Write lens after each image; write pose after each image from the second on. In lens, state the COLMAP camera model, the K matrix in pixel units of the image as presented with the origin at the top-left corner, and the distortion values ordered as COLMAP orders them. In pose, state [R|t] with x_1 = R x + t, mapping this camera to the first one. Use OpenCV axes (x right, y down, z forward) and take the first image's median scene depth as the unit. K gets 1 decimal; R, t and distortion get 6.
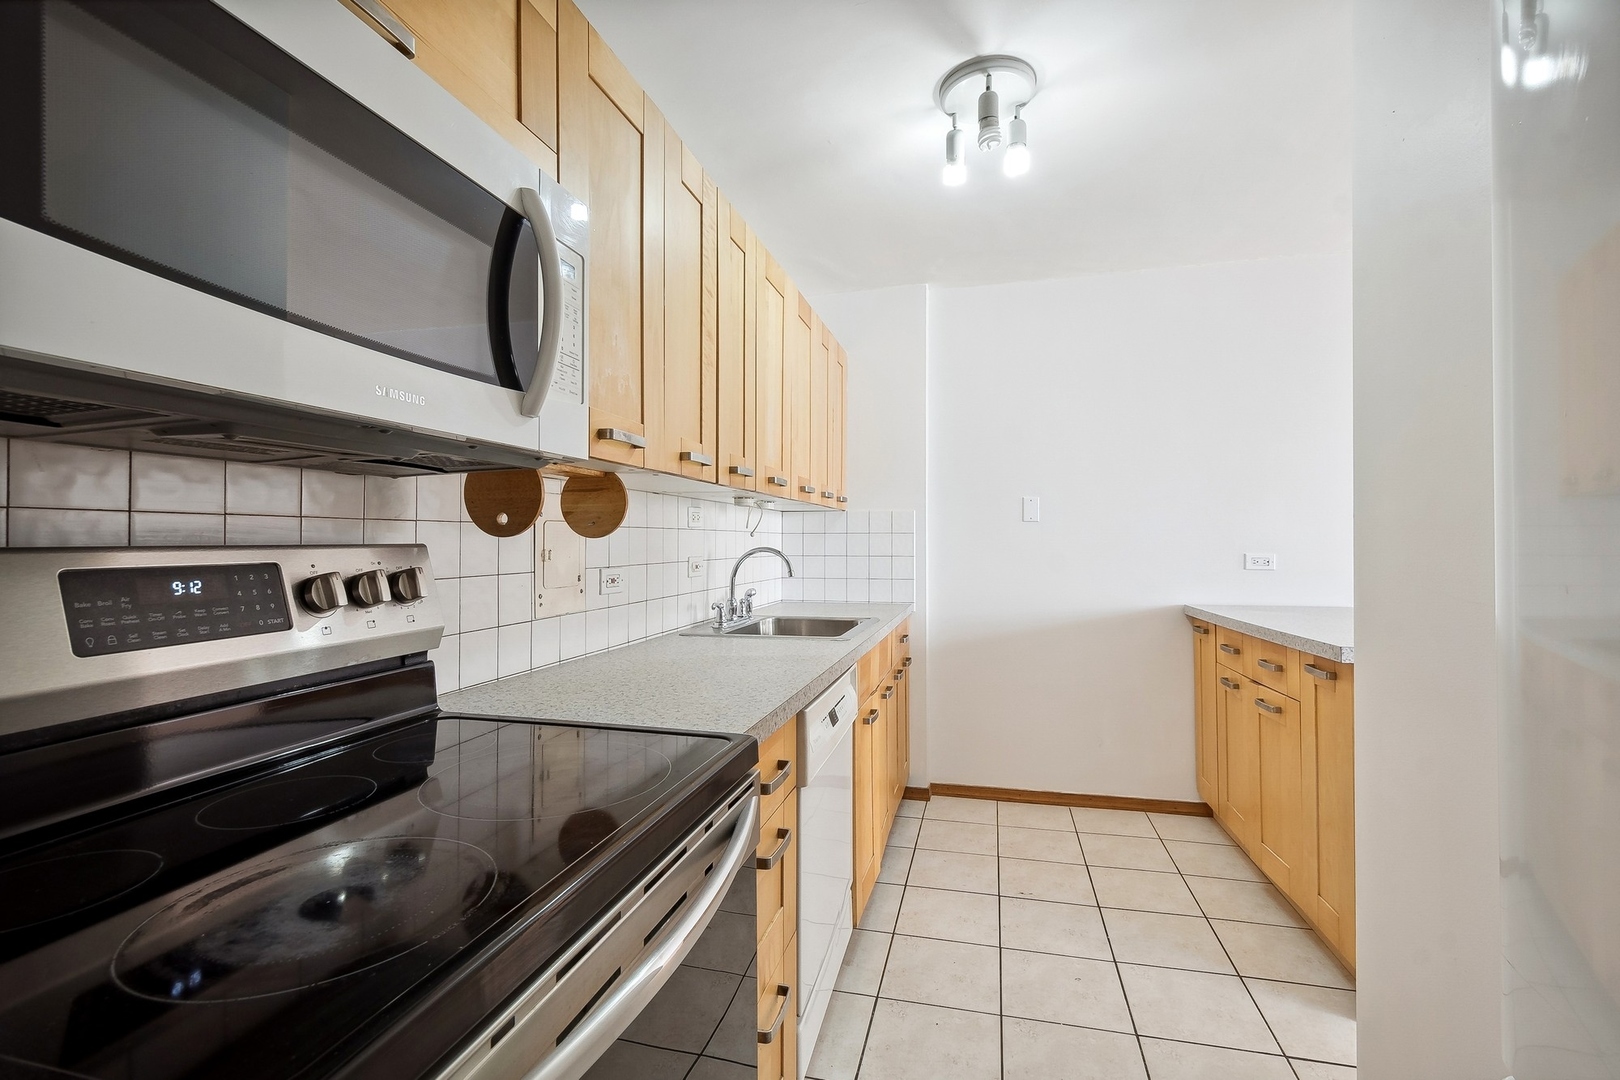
lens RADIAL K [[719.9, 0, 813.8], [0, 719.9, 537.6], [0, 0, 1]] dist [0.010062, -0.000052]
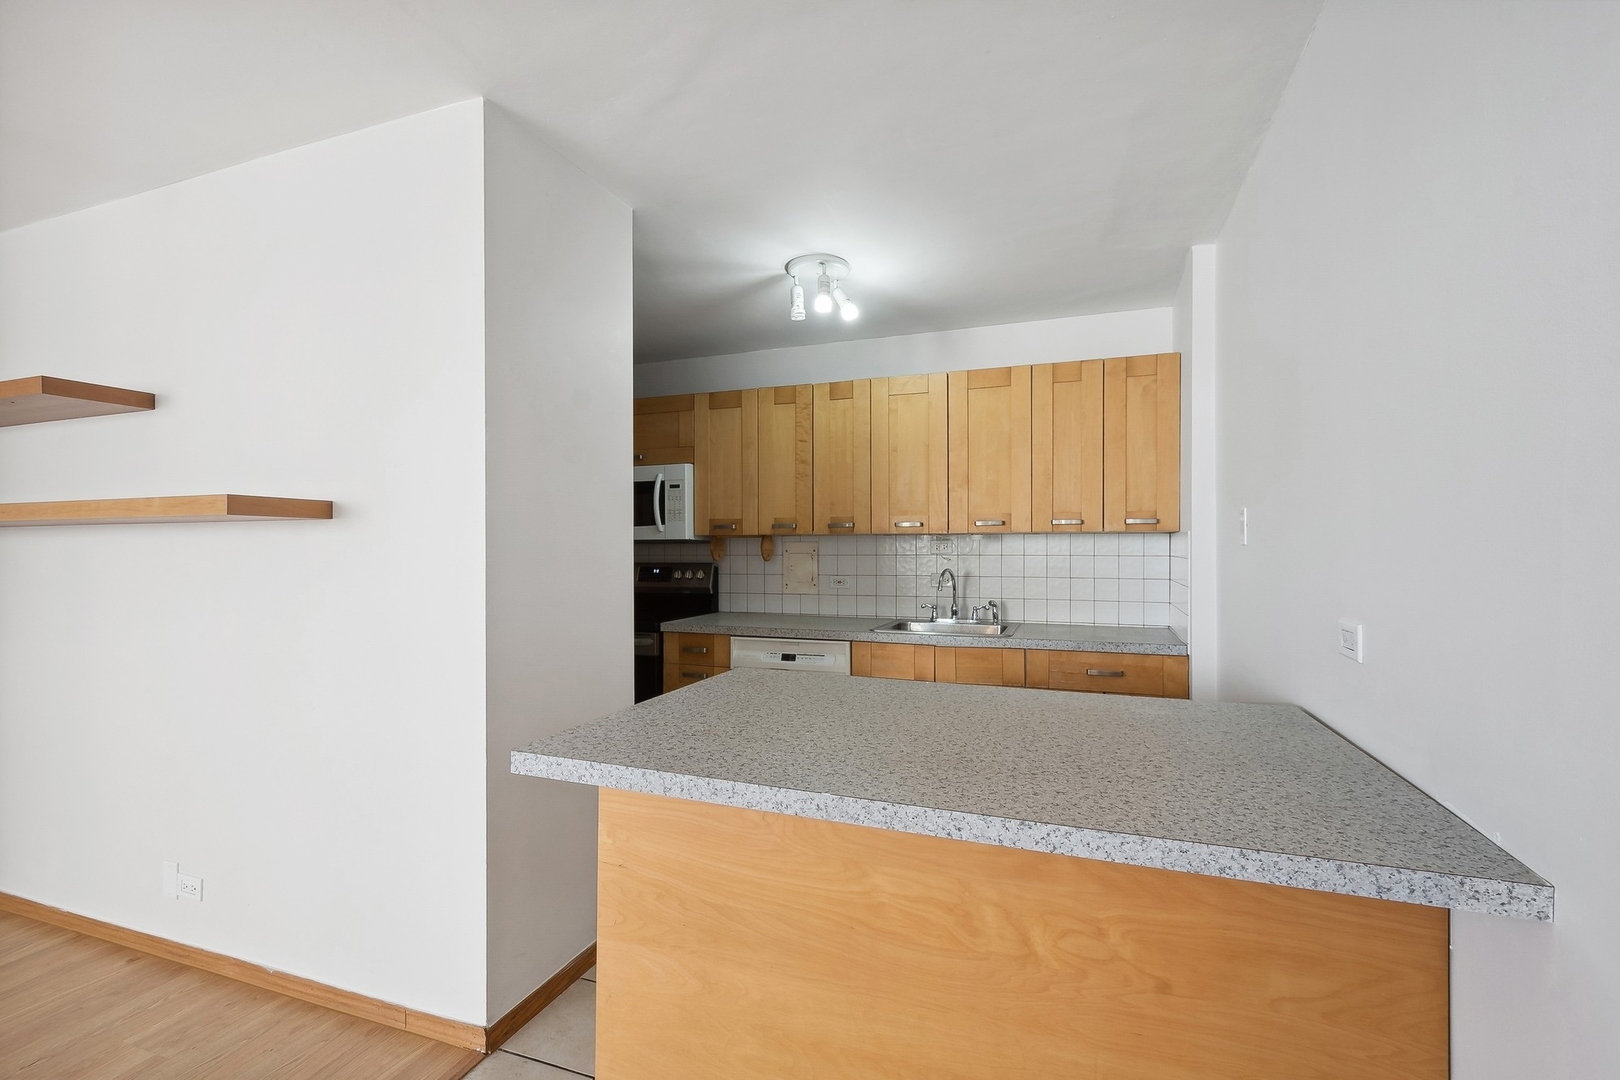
lens RADIAL K [[719.8, 0, 818.2], [0, 719.8, 549.9], [0, 0, 1]] dist [-0.000228, -0.000100]
pose [[-0.112404, 0.006167, -0.993643, 1.707064], [0.007394, 0.999958, 0.005370, -0.041391], [0.993635, -0.006743, -0.112445, 1.155444]]
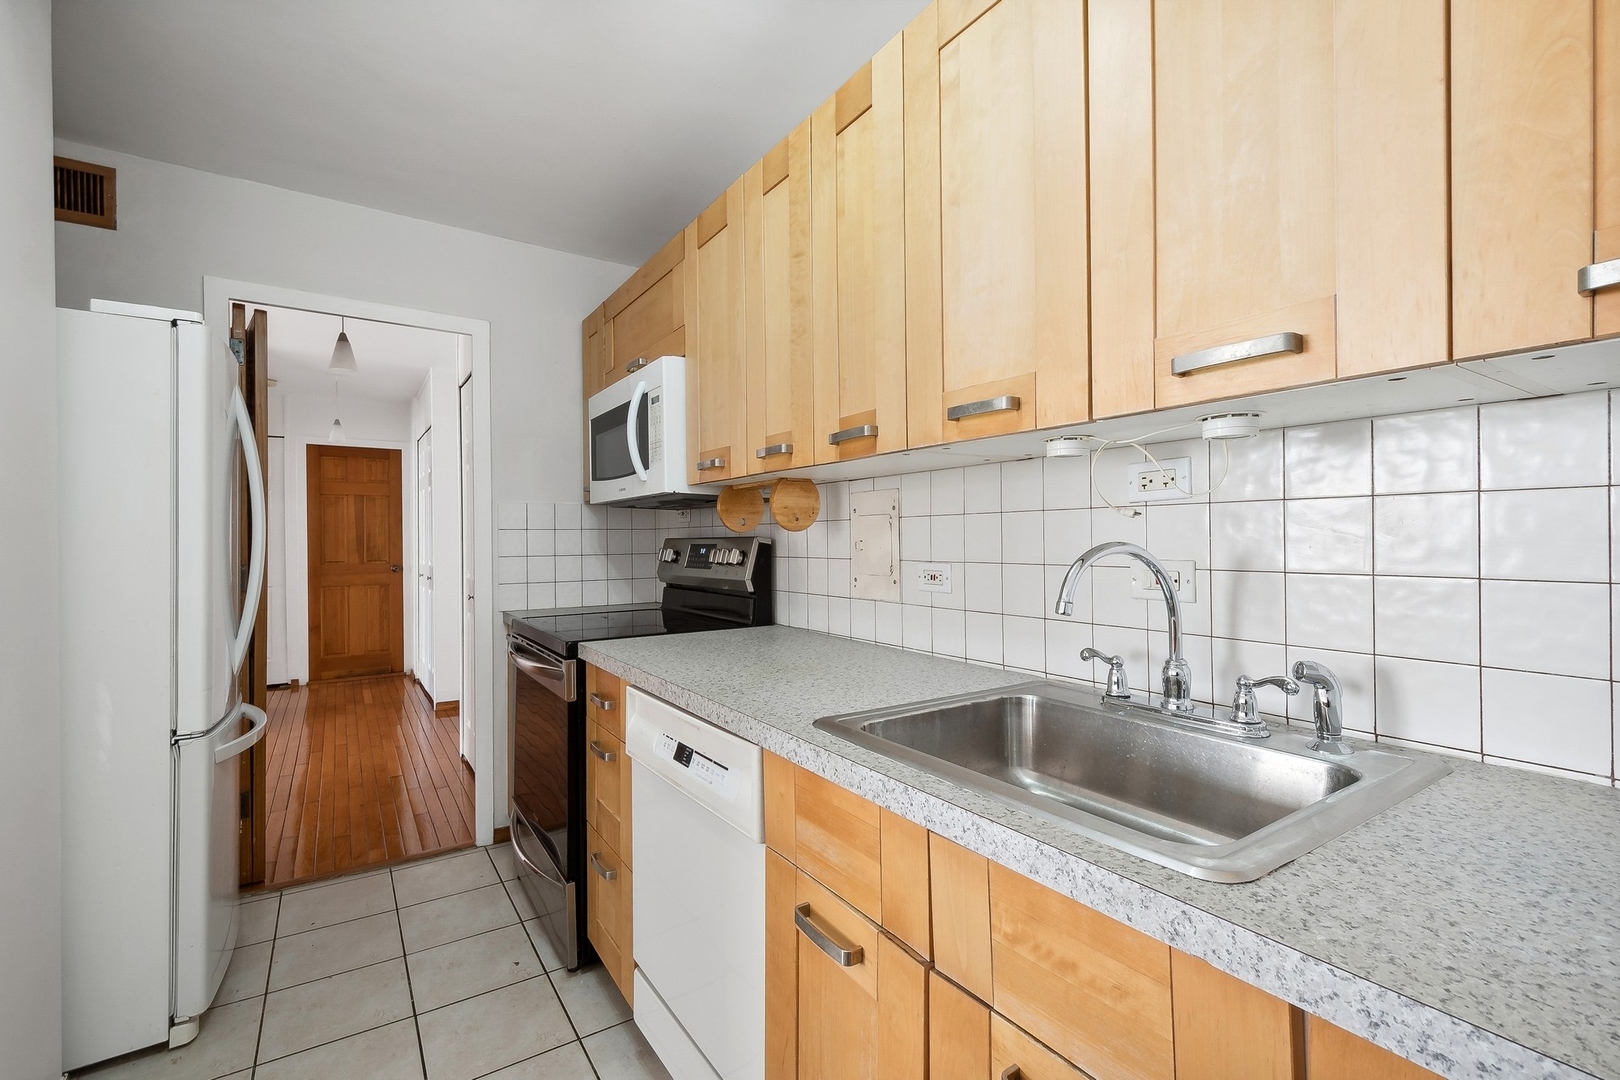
lens RADIAL K [[713.5, 0, 807.5], [0, 713.5, 536.5], [0, 0, 1]] dist [0.011193, -0.000419]
pose [[-0.677327, 0.007737, -0.735641, 0.461411], [0.014556, 0.999890, -0.002886, 0.009970], [0.735538, -0.012662, -0.677365, 1.463026]]
